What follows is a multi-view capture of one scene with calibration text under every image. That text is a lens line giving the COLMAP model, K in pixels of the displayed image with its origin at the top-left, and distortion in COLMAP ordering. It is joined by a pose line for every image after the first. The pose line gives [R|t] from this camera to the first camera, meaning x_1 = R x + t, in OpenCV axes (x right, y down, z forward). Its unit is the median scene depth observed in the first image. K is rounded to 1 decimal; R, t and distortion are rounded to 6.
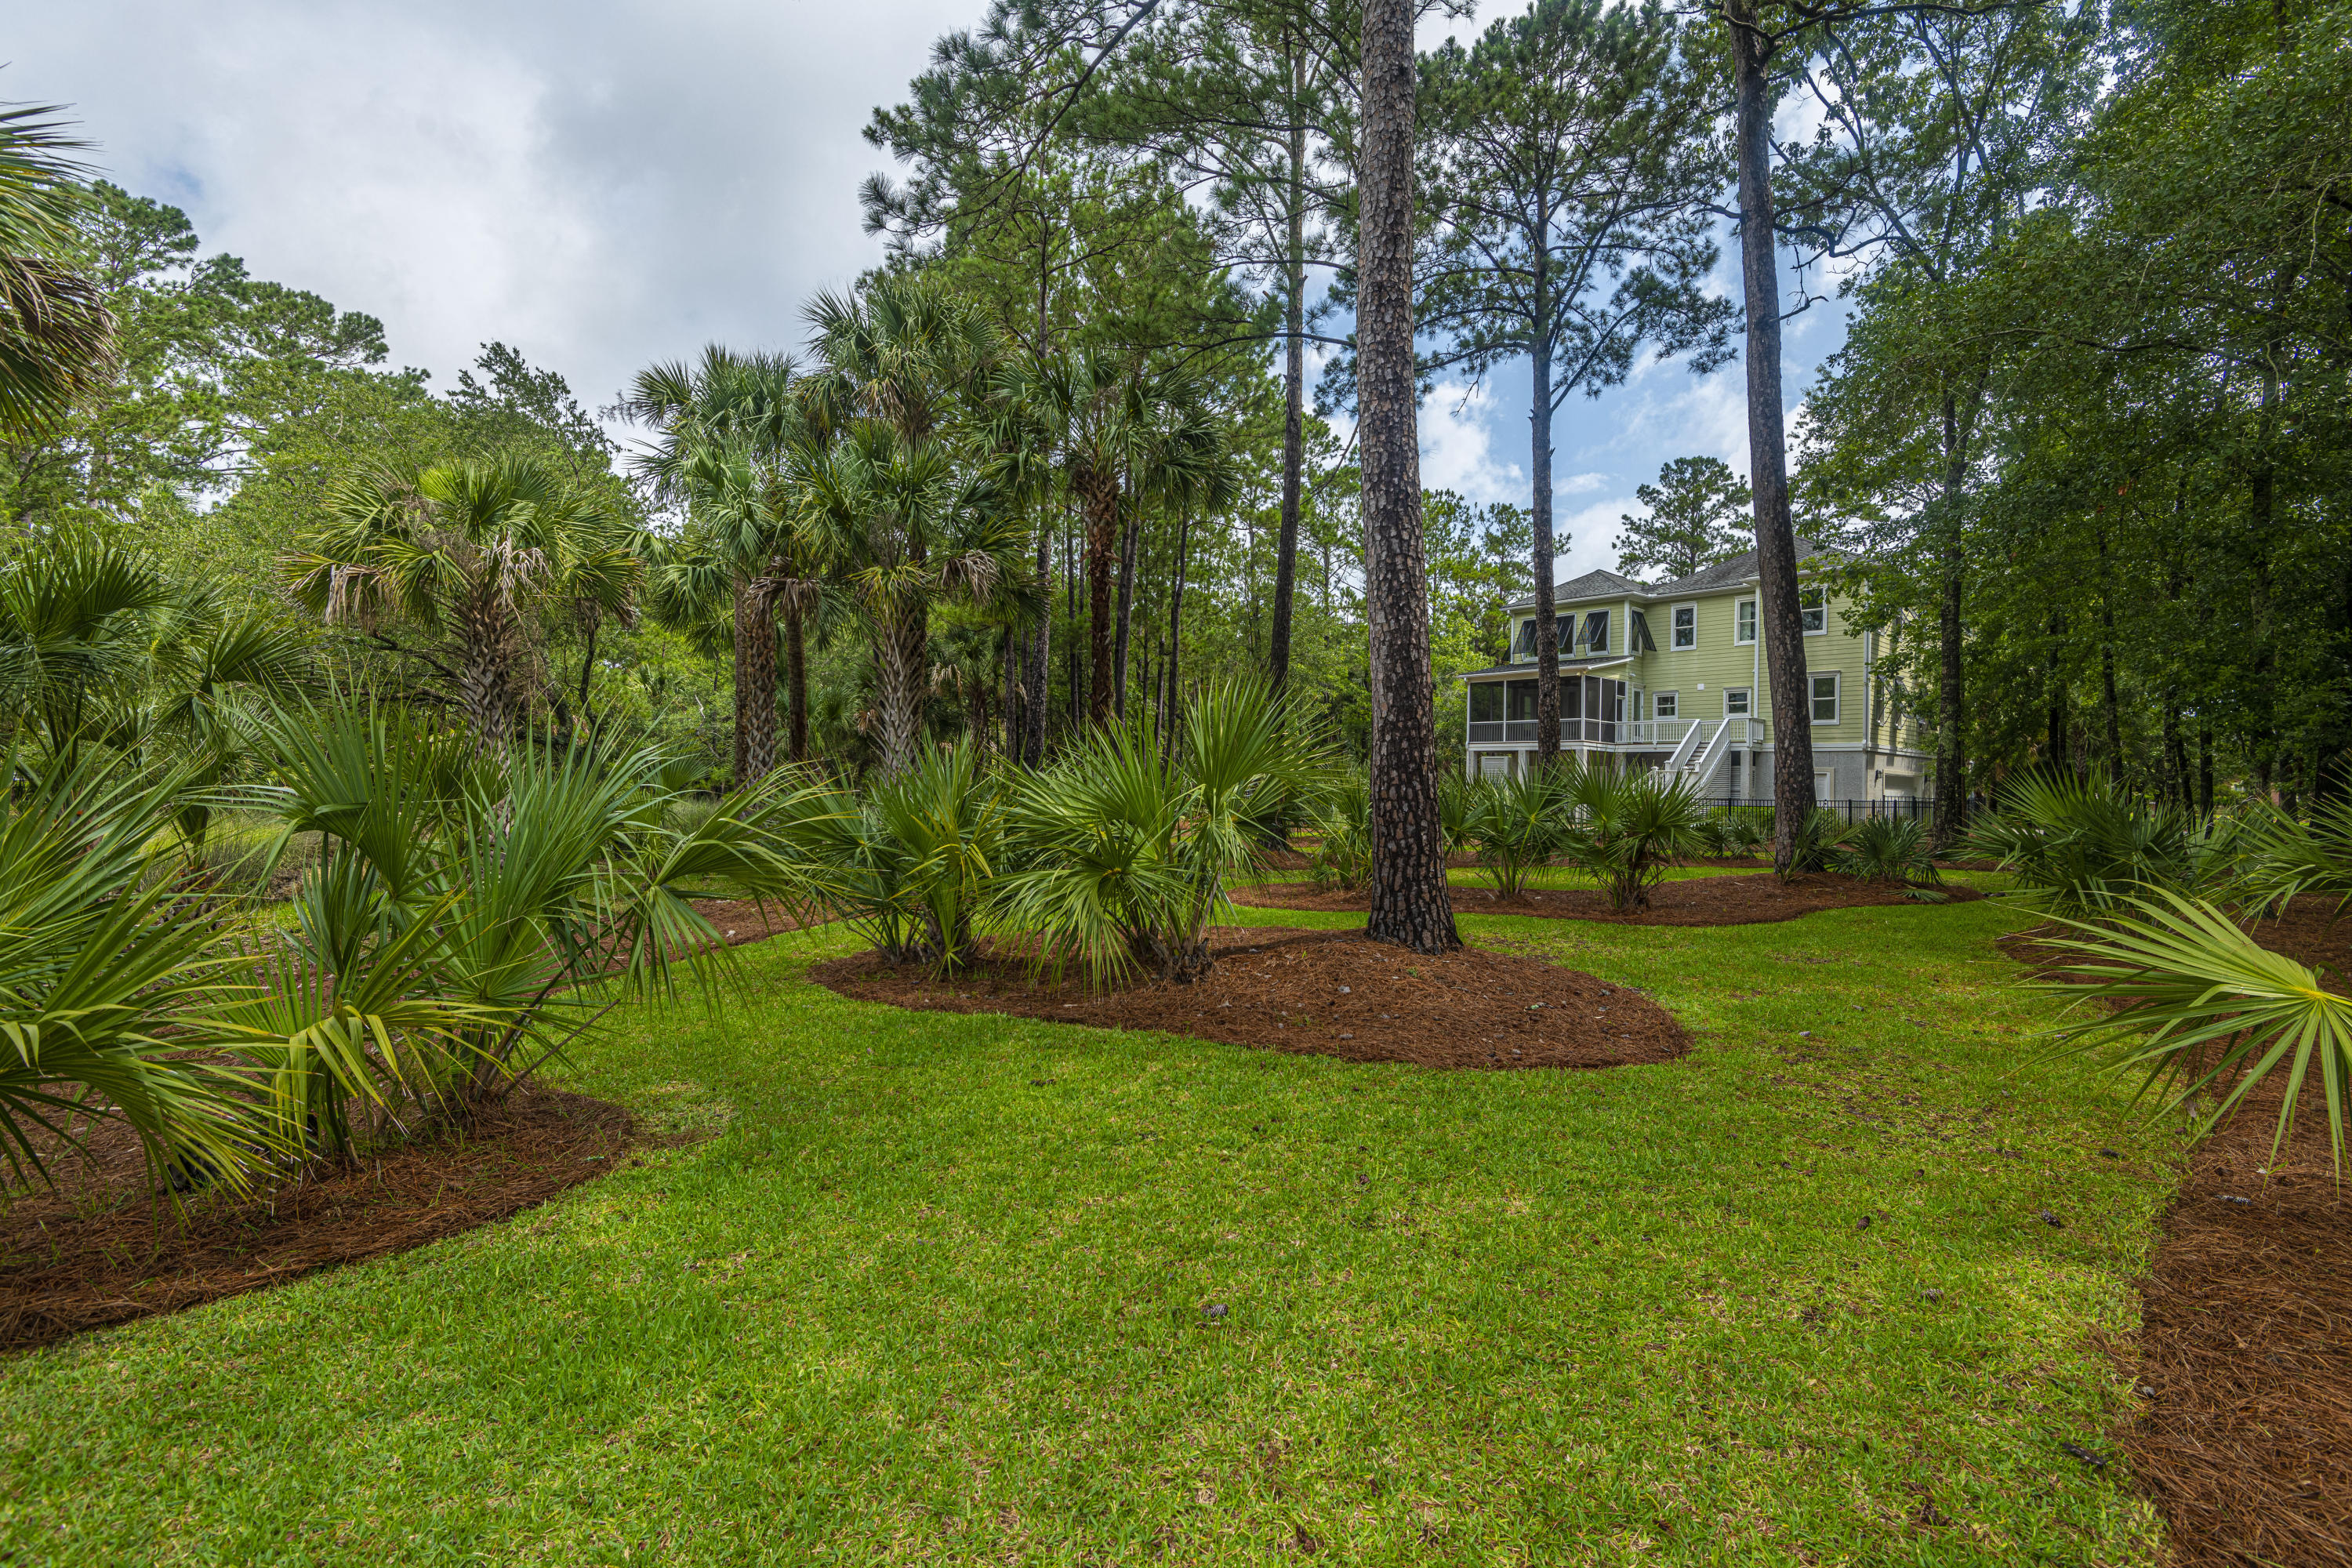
lens RADIAL K [[1054.6, 0, 1174.4], [0, 1054.6, 780.5], [0, 0, 1]] dist [0.015079, -0.009483]
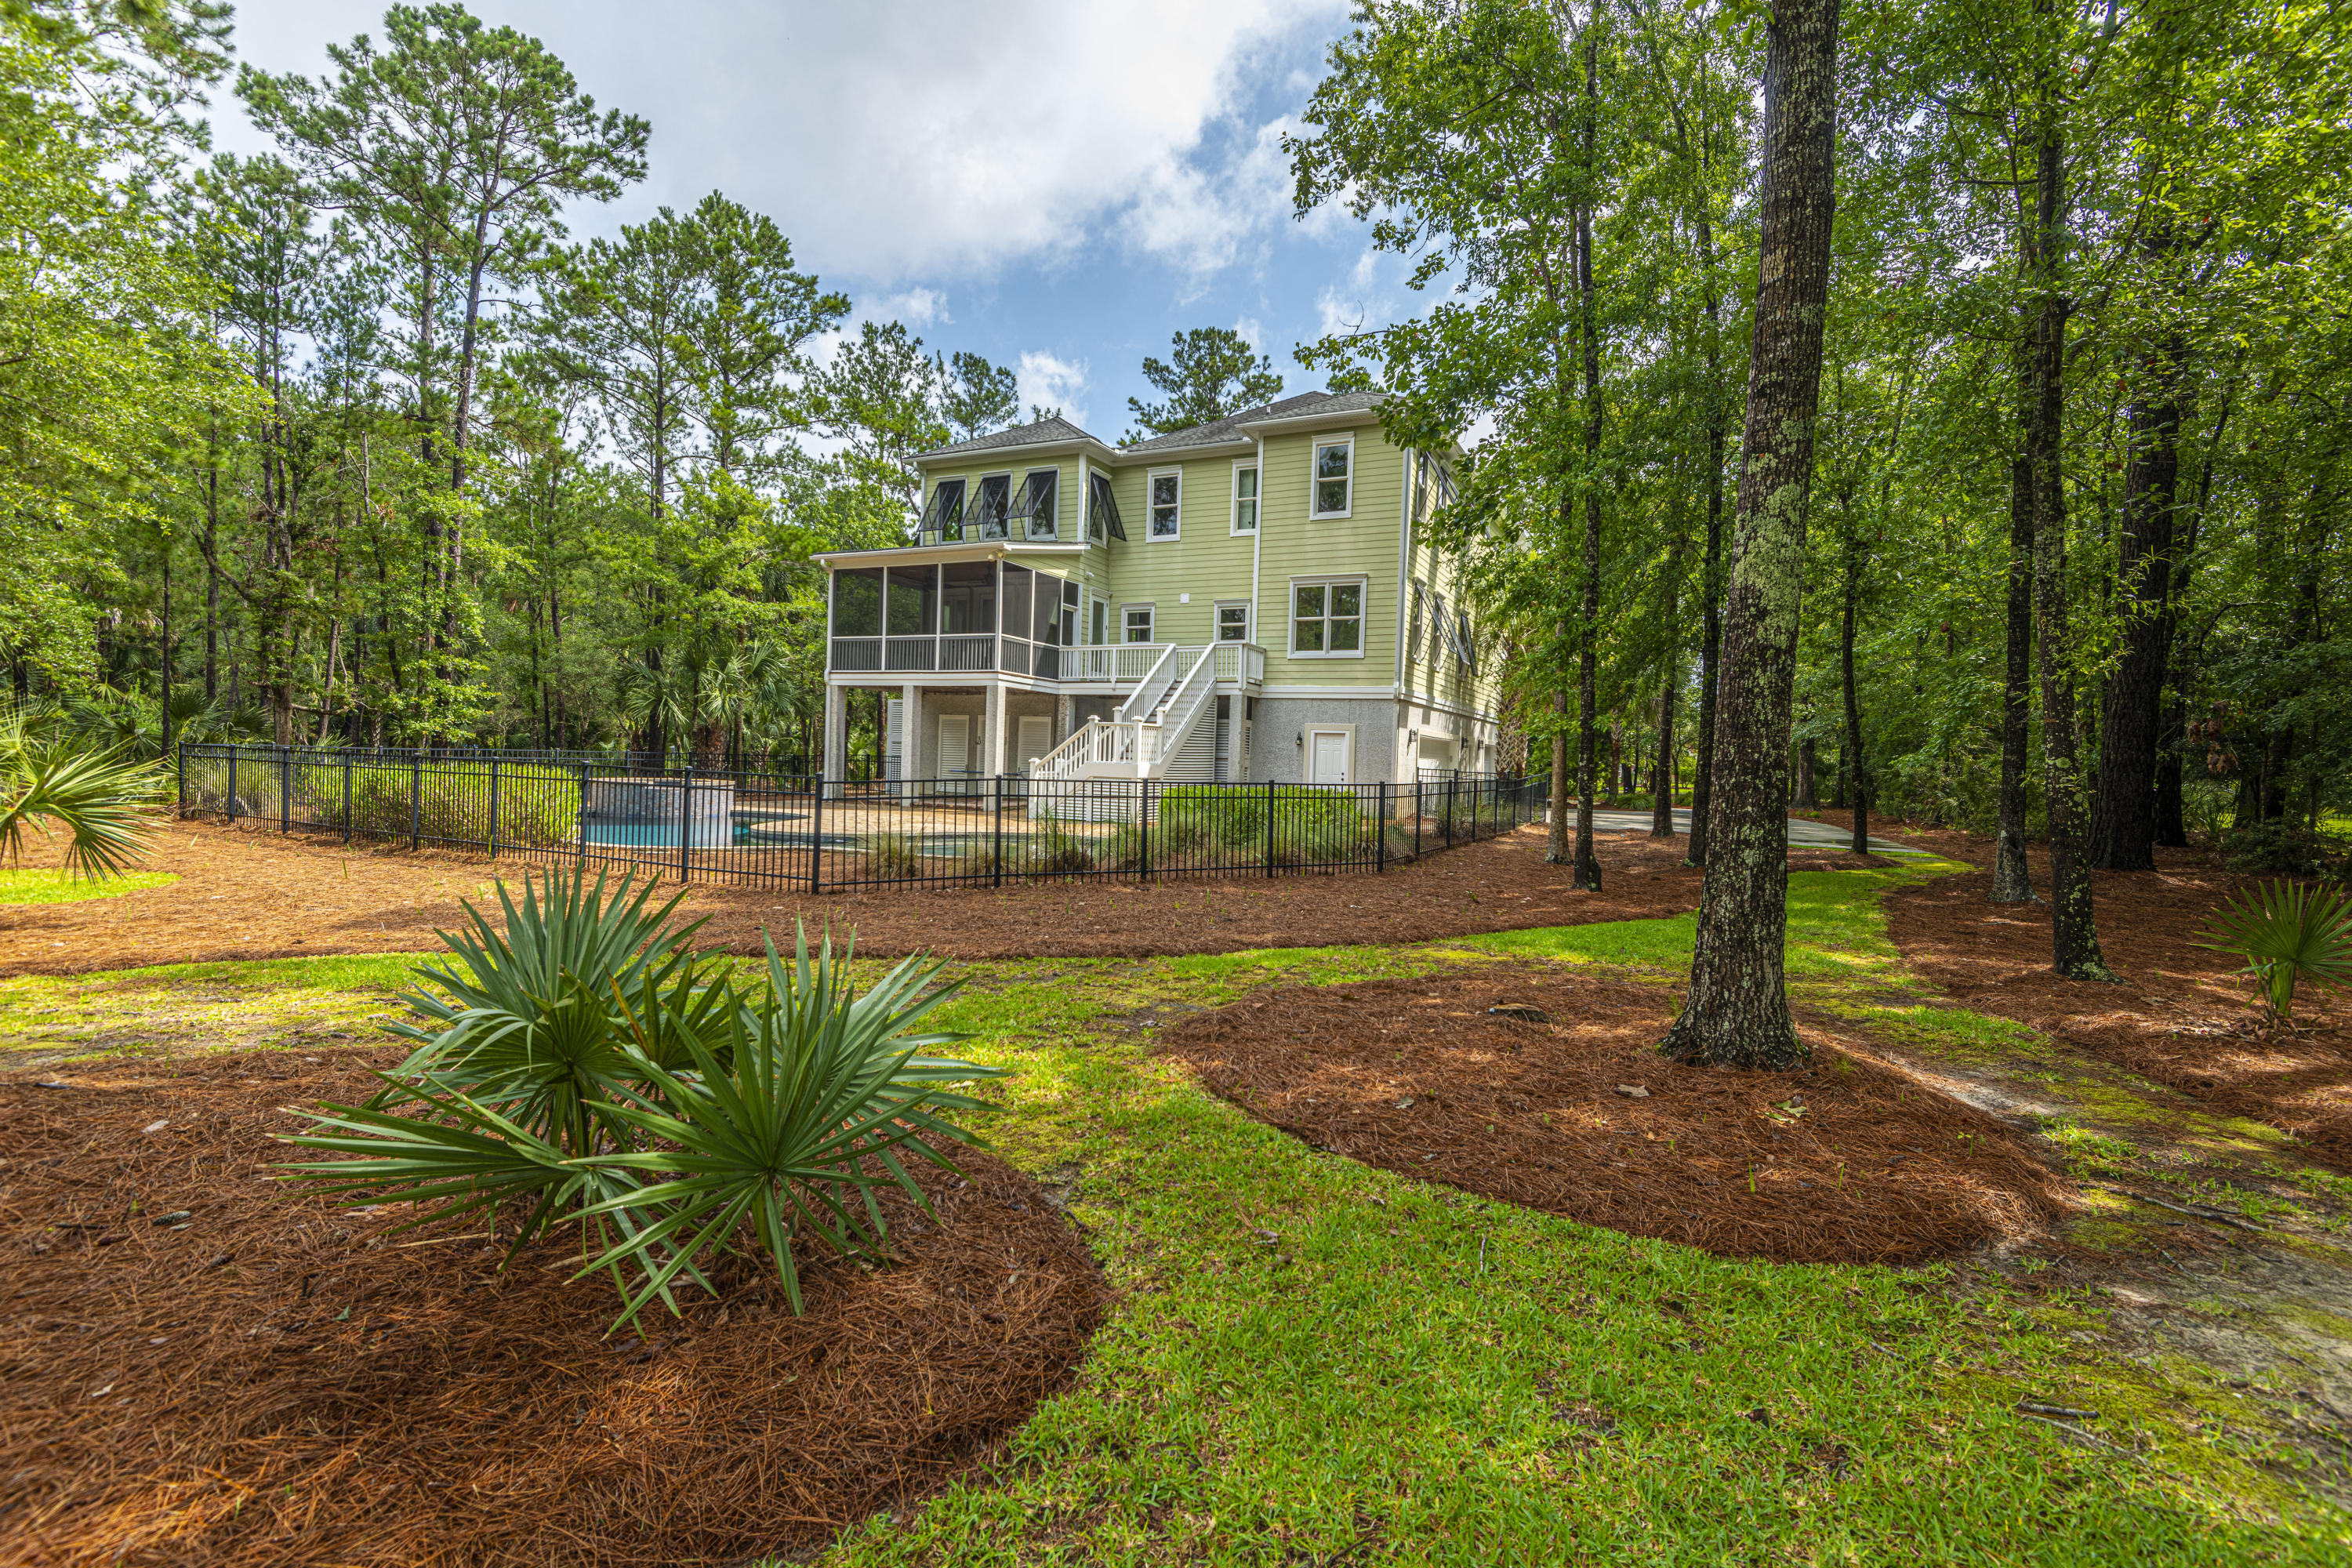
lens RADIAL K [[1054.6, 0, 1190.2], [0, 1054.6, 782.0], [0, 0, 1]] dist [0.015079, -0.009483]
pose [[0.919412, 0.000926, 0.393294, 0.265169], [-0.017305, 0.999124, 0.038101, 0.000367], [-0.392915, -0.041837, 0.918623, 0.427903]]
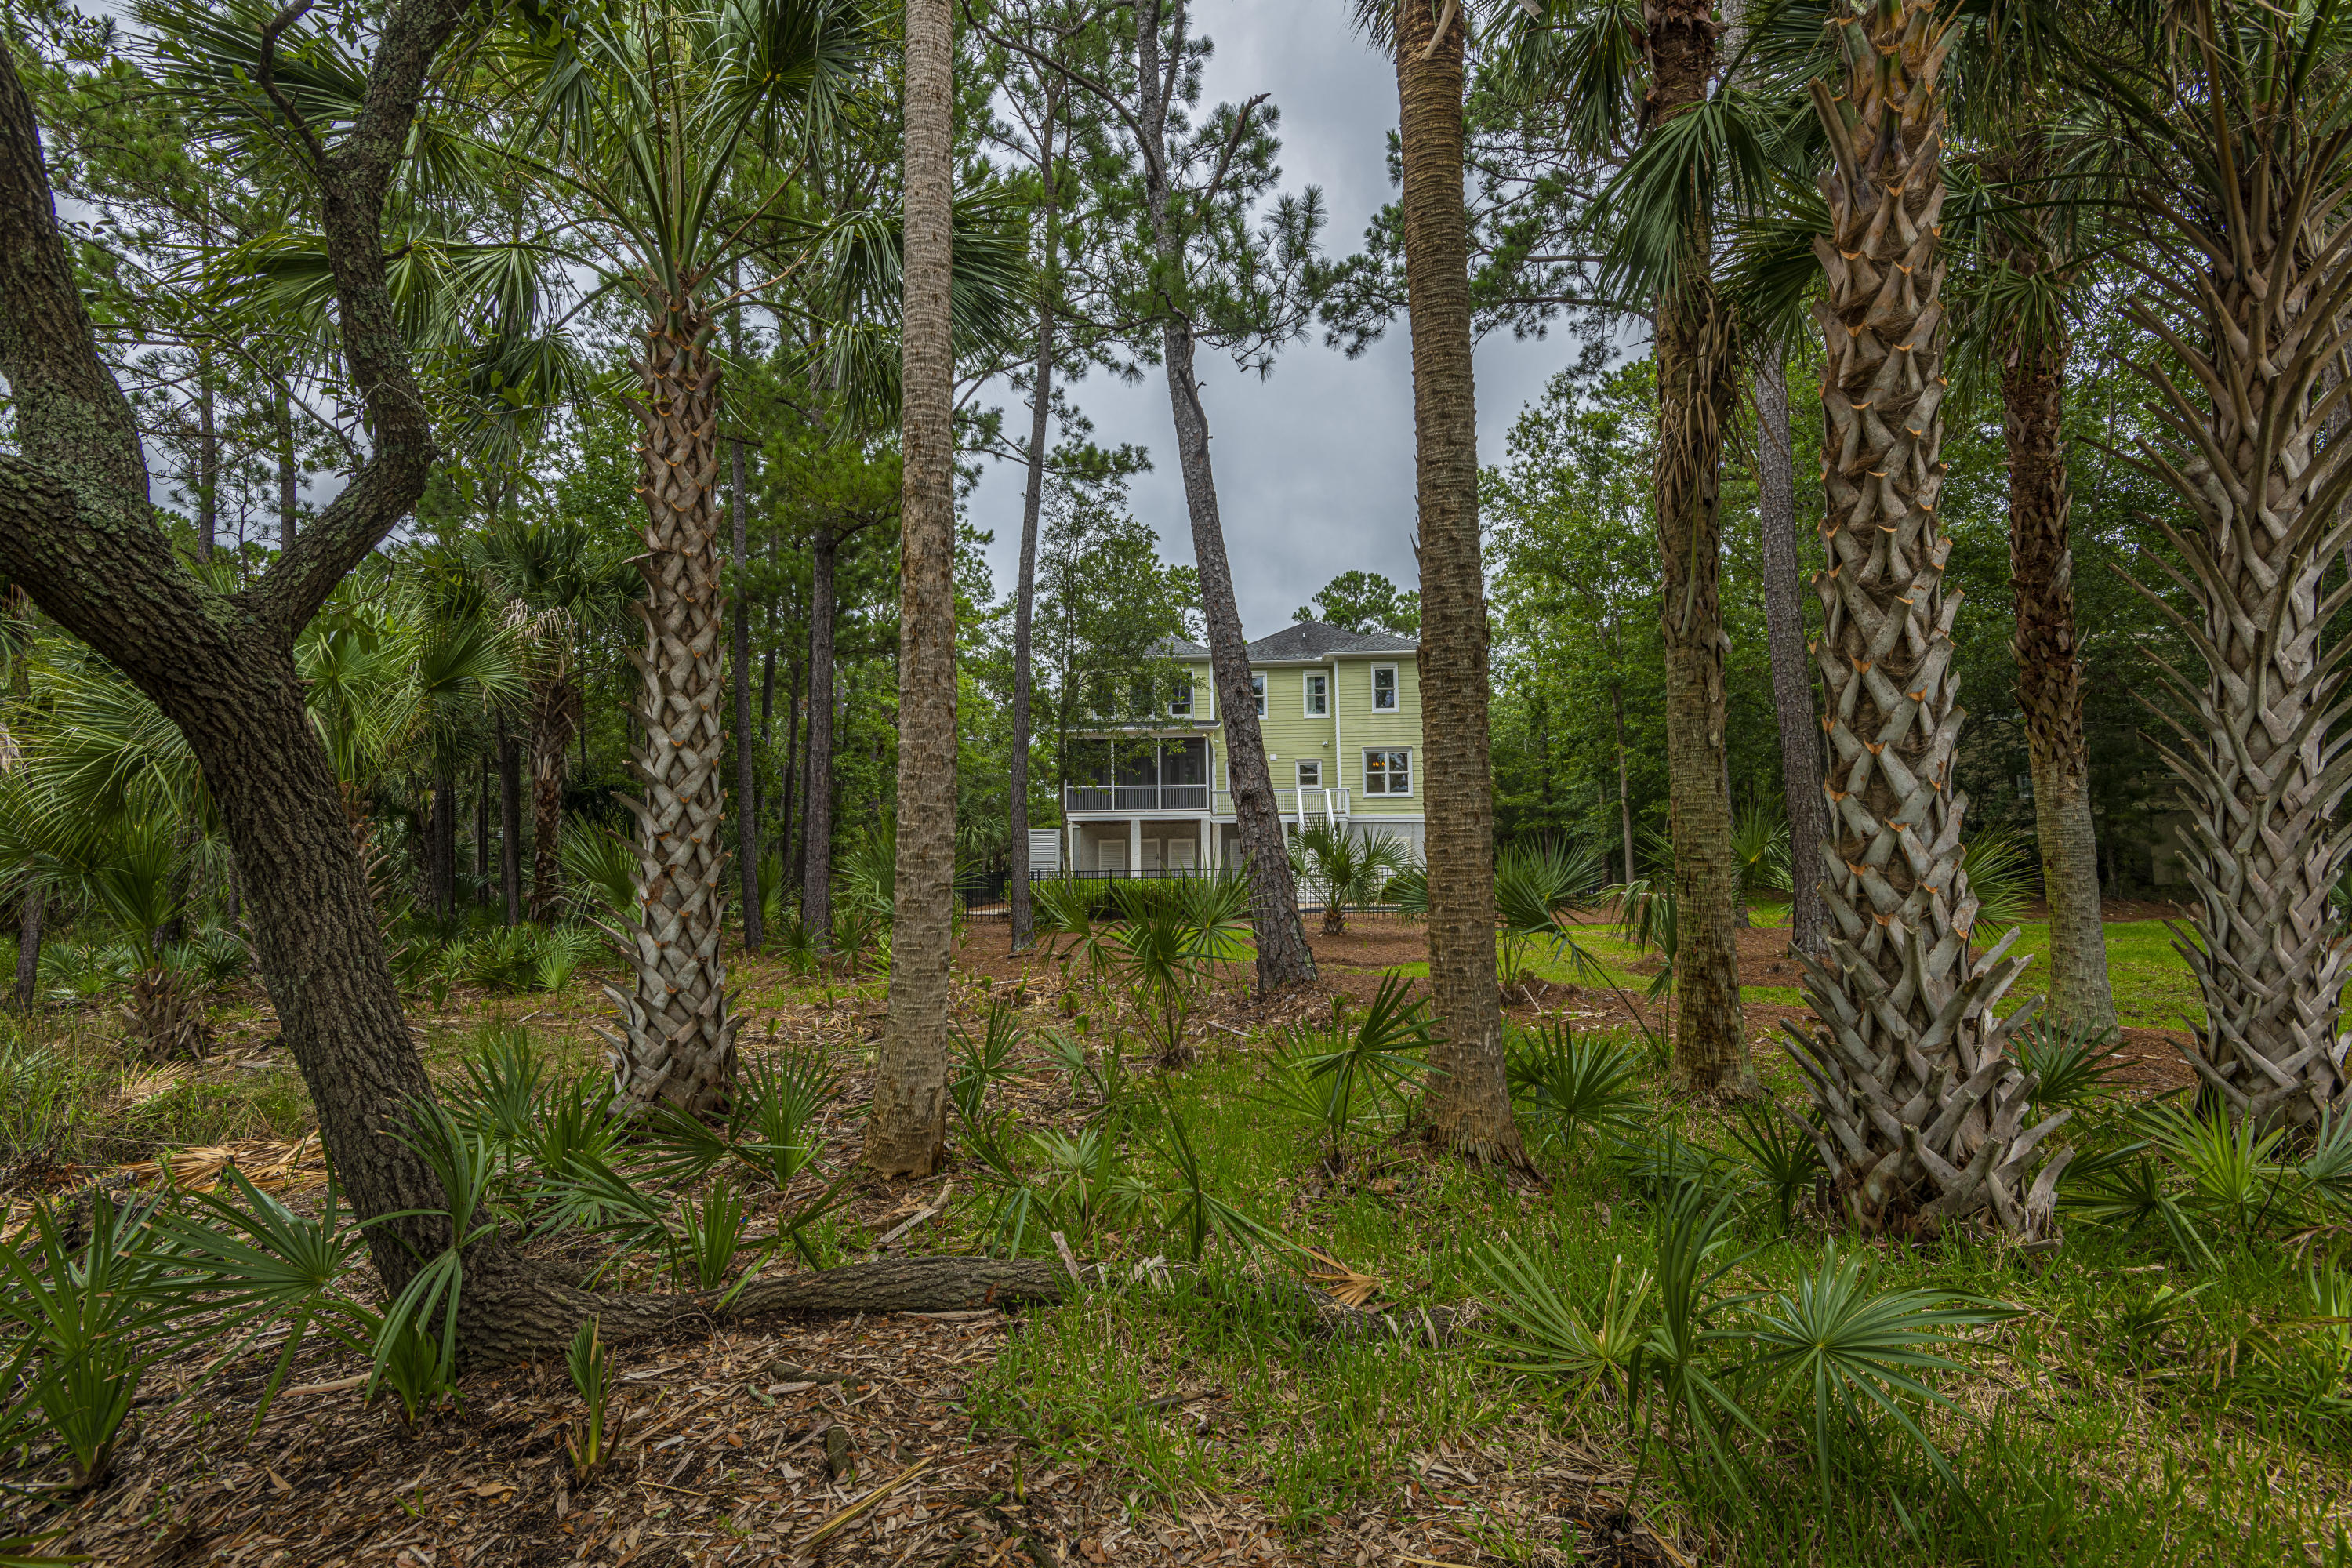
lens RADIAL K [[1054.6, 0, 1177.9], [0, 1054.6, 774.1], [0, 0, 1]] dist [0.015079, -0.009483]
pose [[0.710008, 0.041384, 0.702977, -0.280465], [0.019434, 0.996740, -0.078305, 0.002670], [-0.703926, 0.069259, 0.706889, 0.399893]]
